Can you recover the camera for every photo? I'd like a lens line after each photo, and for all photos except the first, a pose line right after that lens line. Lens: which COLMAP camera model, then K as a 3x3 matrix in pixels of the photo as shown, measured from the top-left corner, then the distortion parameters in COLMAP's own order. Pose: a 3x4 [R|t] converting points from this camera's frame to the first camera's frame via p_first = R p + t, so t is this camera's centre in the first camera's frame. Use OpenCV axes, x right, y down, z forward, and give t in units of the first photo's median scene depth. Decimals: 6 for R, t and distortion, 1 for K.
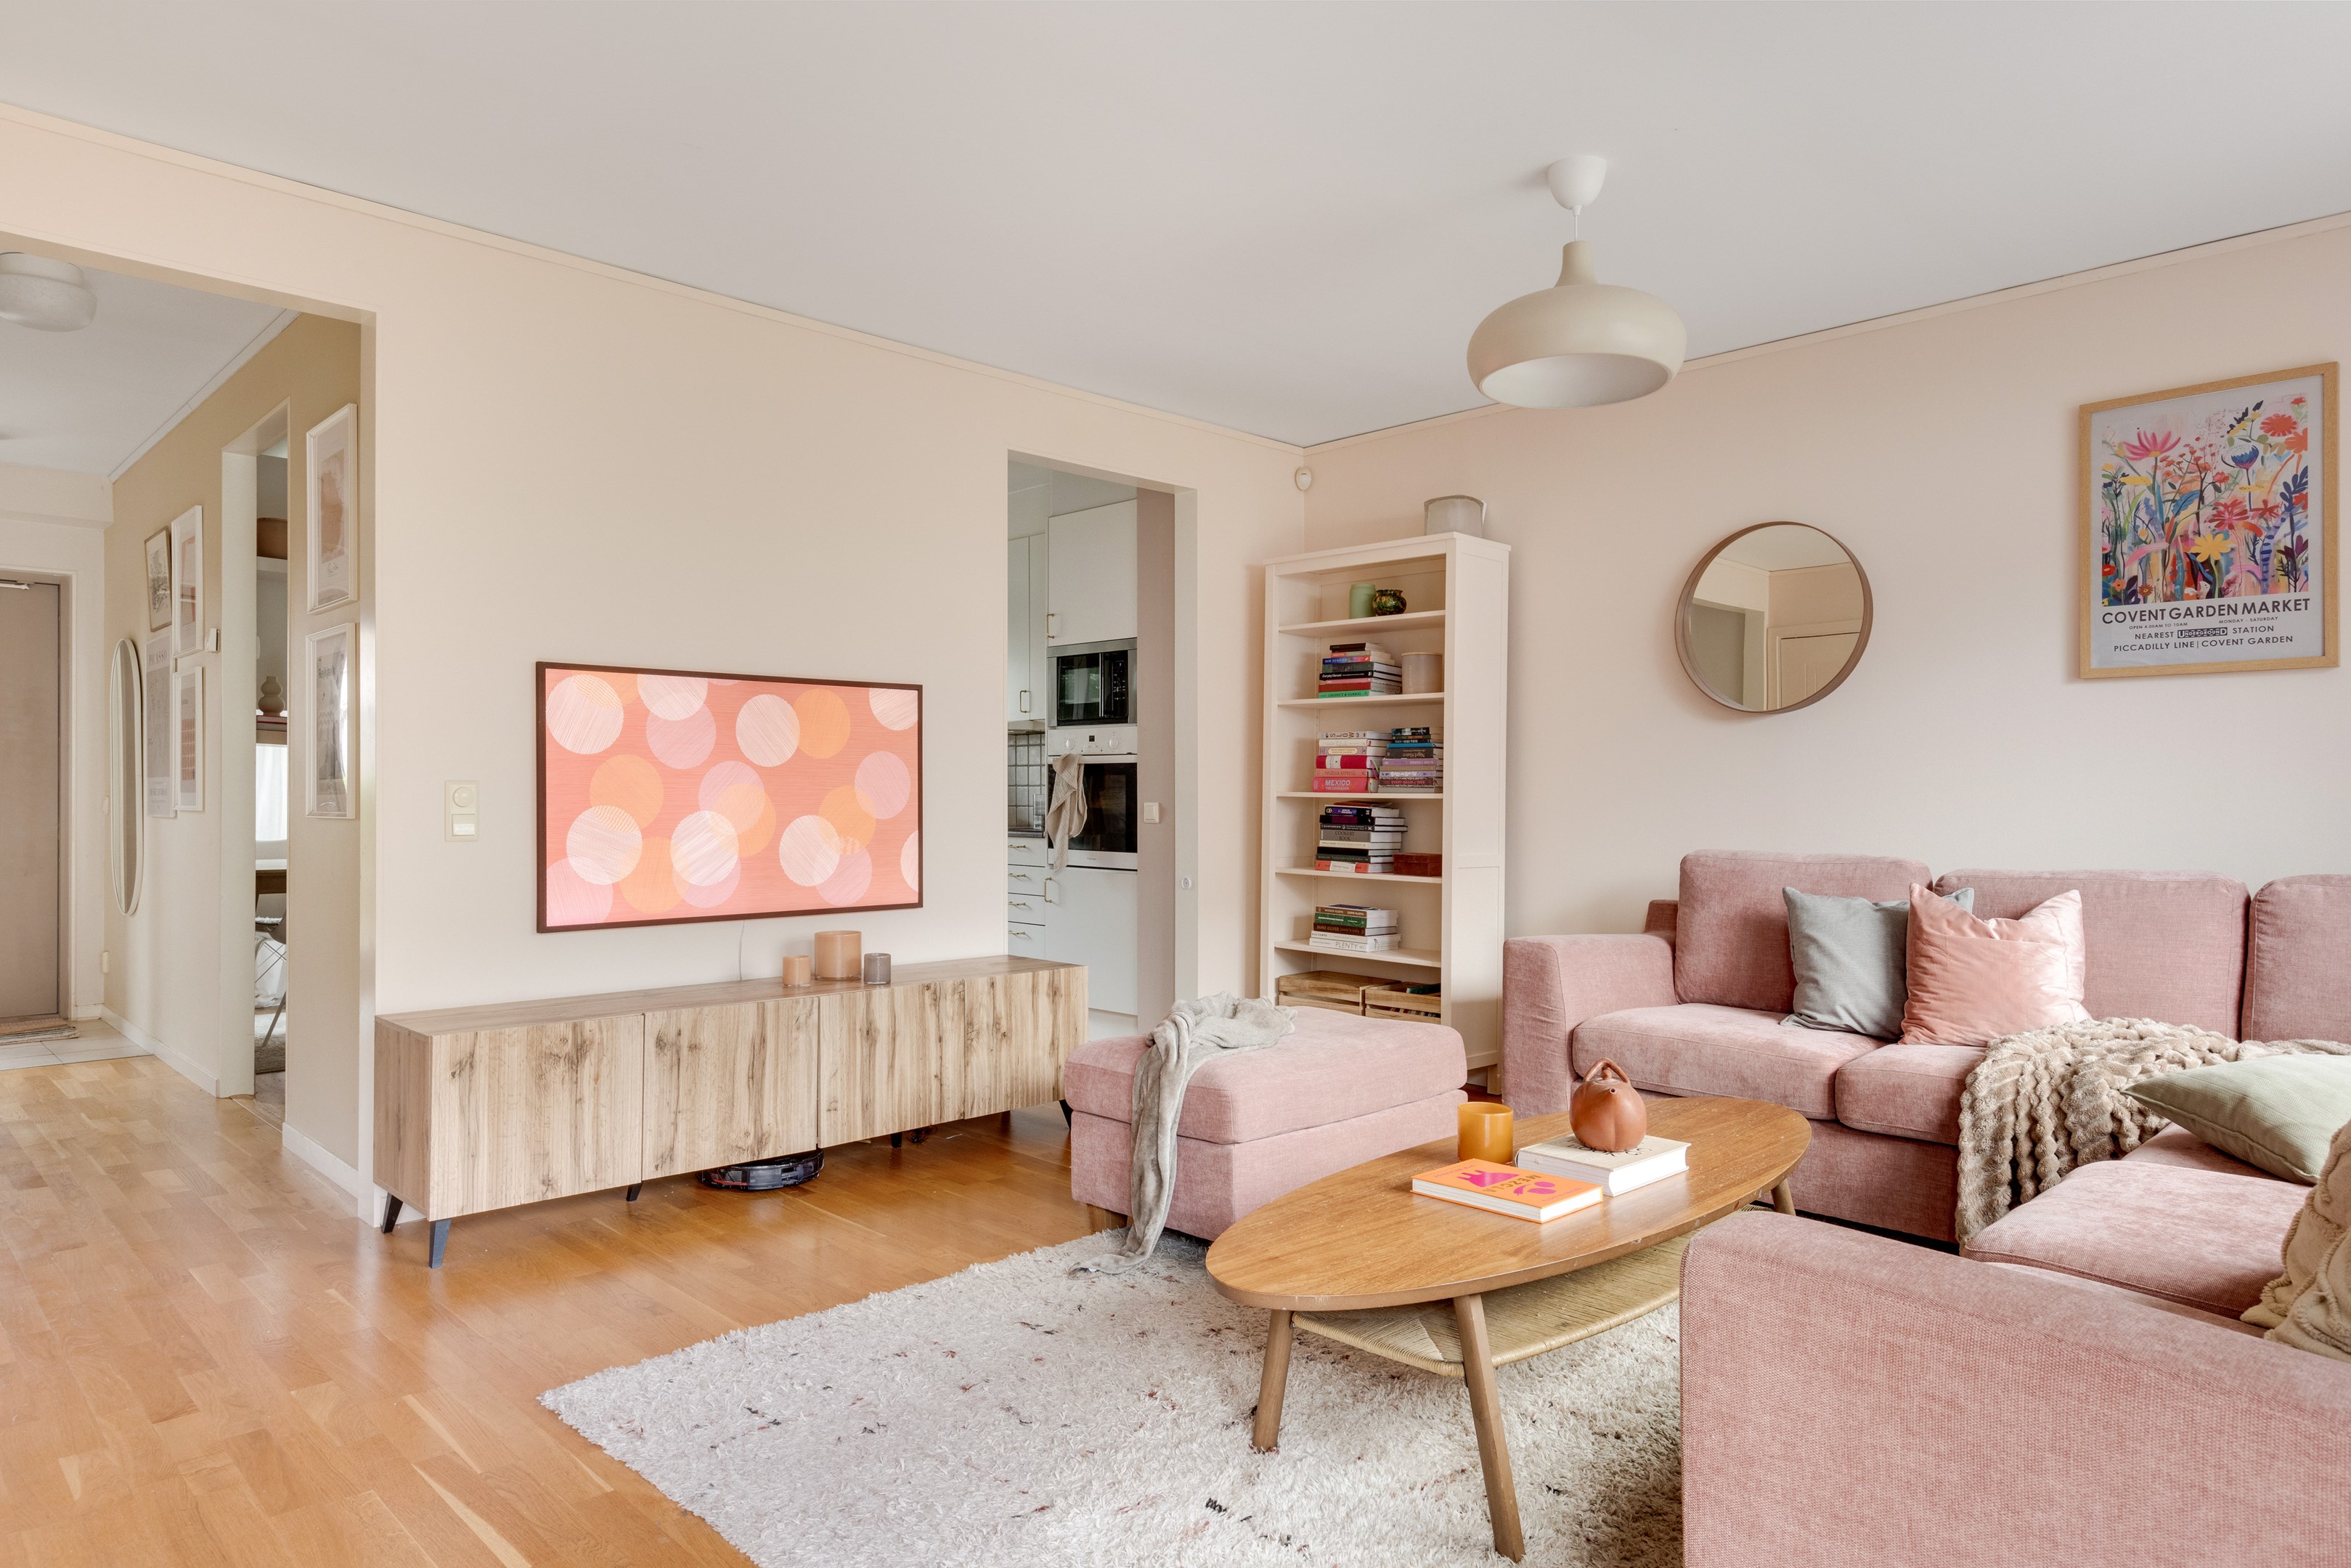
lens RADIAL K [[1526.0, 0, 1163.1], [0, 1526.0, 788.2], [0, 0, 1]] dist [-0.002807, -0.001351]
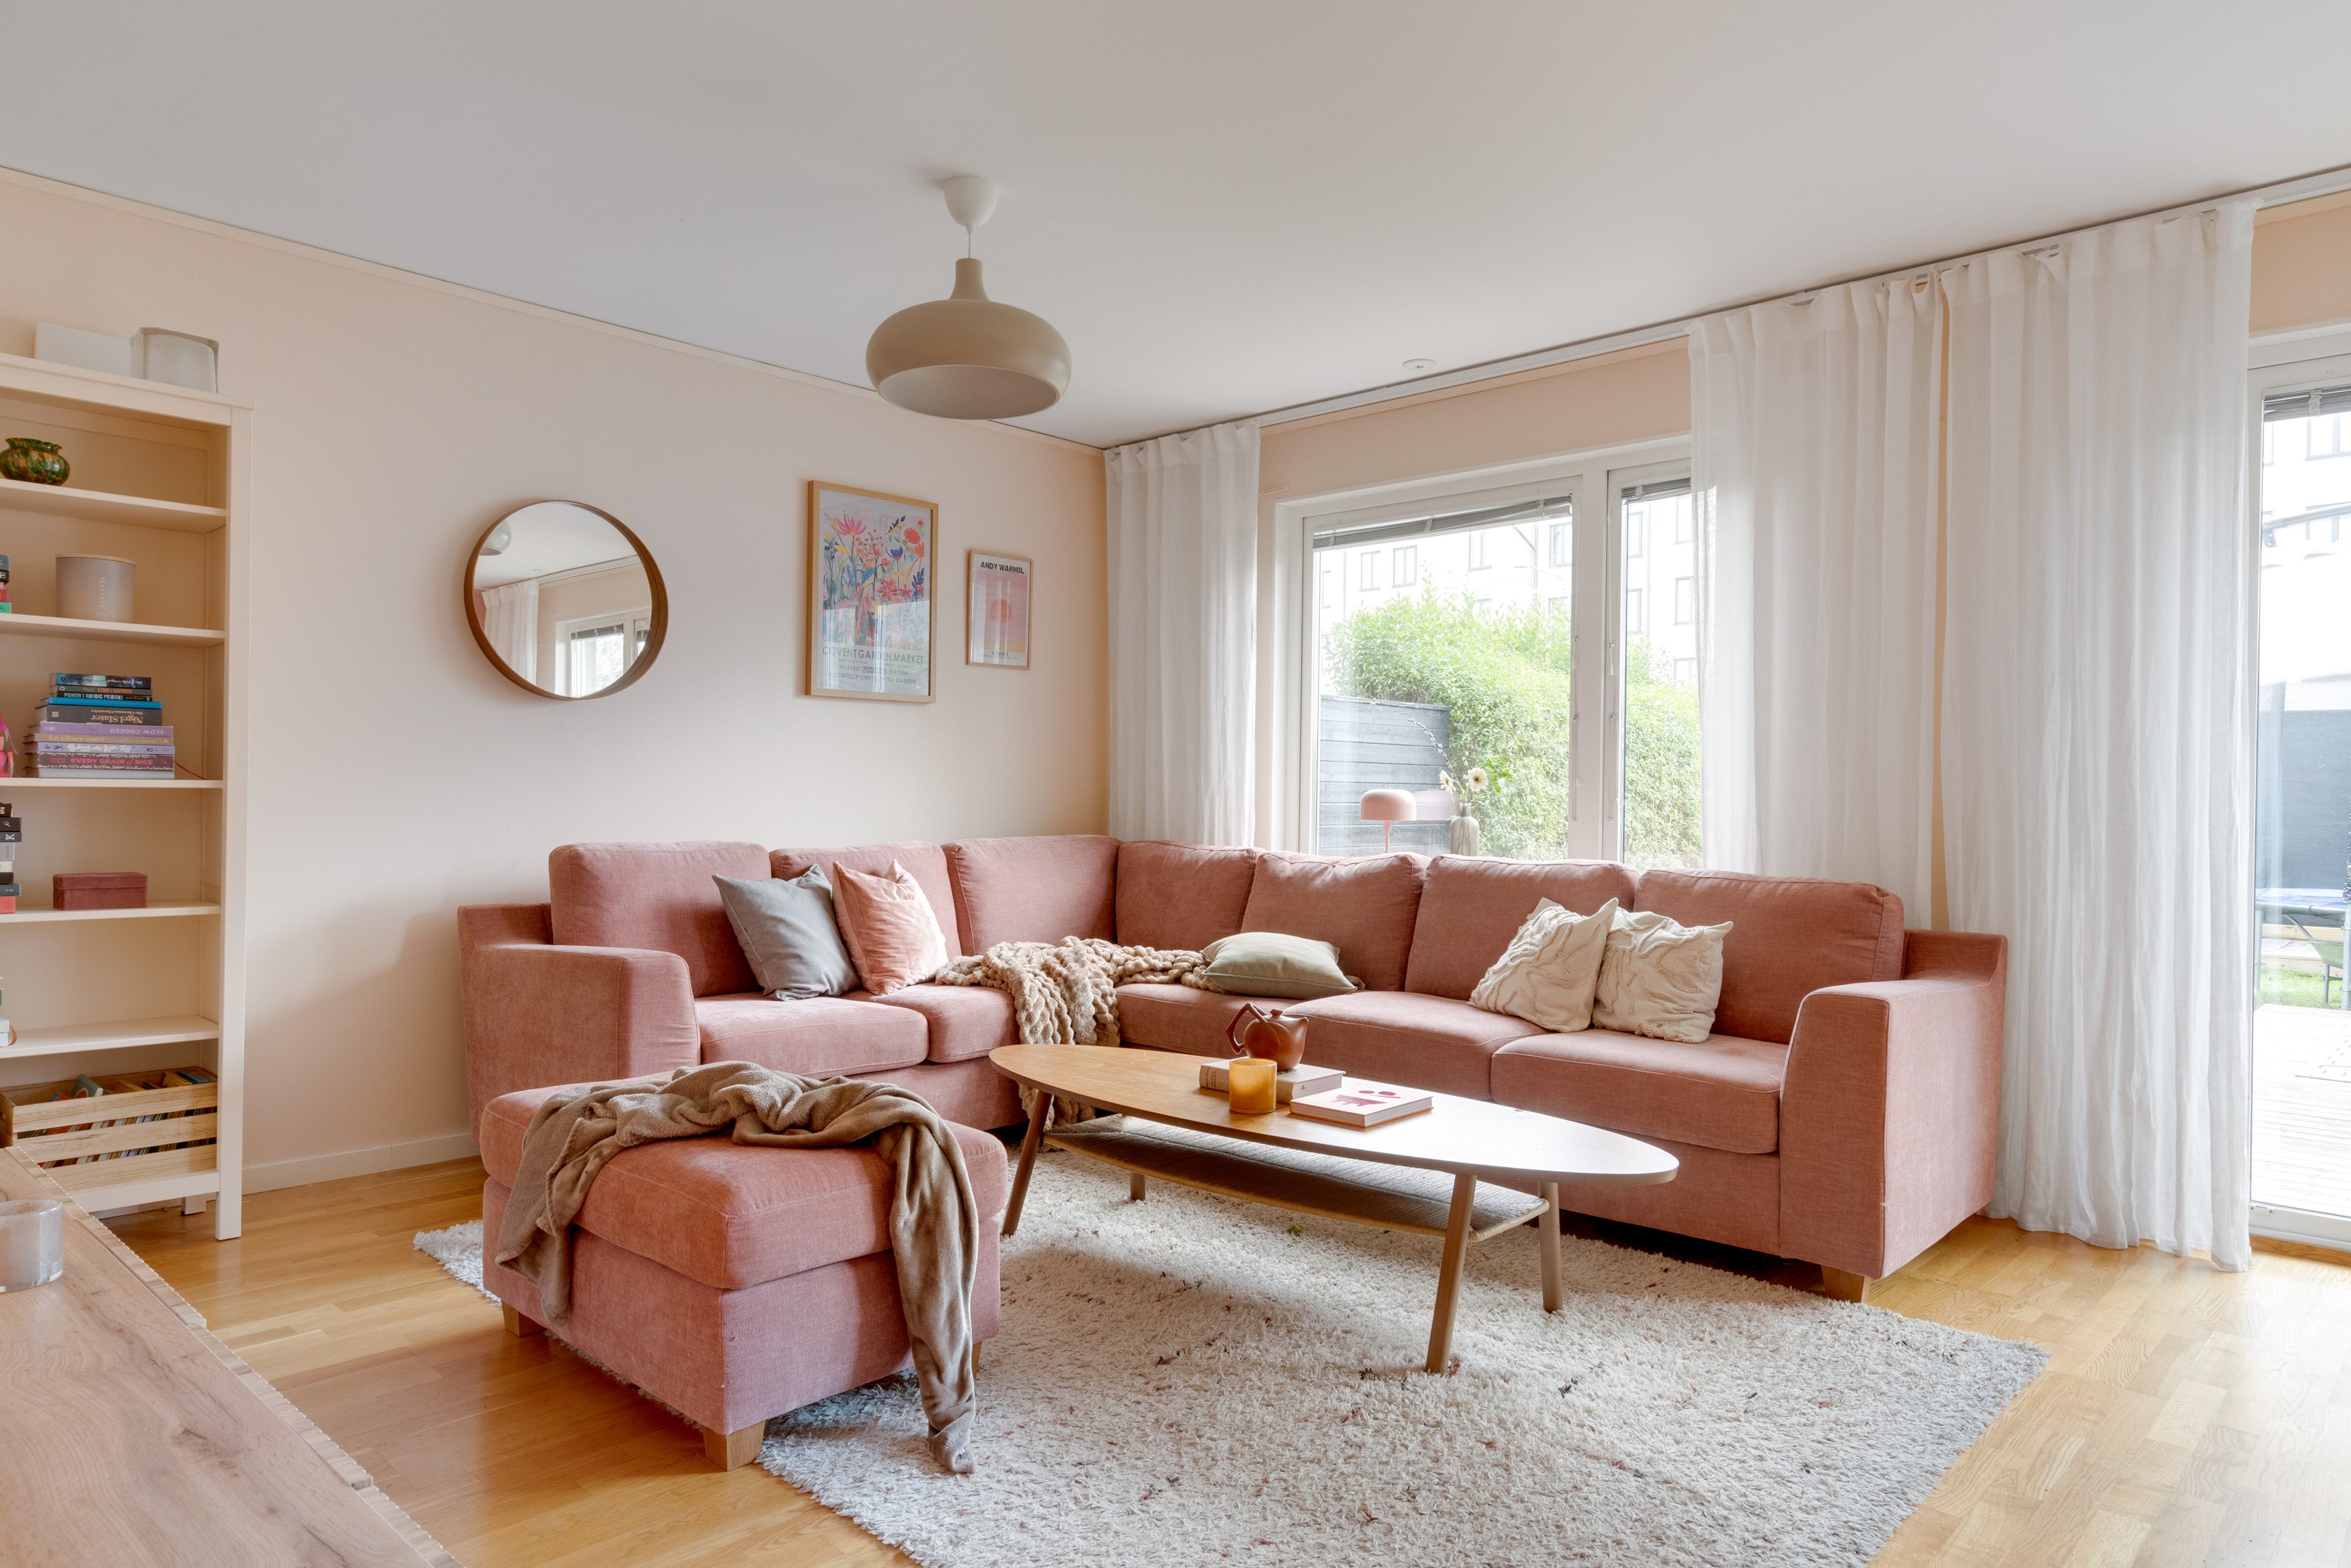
lens RADIAL K [[1398.9, 0, 1176.2], [0, 1398.9, 786.3], [0, 0, 1]] dist [0.003720, -0.000239]
pose [[-0.071540, 0.002564, 0.997434, -0.579164], [-0.012516, 0.999916, -0.003468, 0.003826], [-0.997359, -0.012732, -0.071502, 0.775217]]
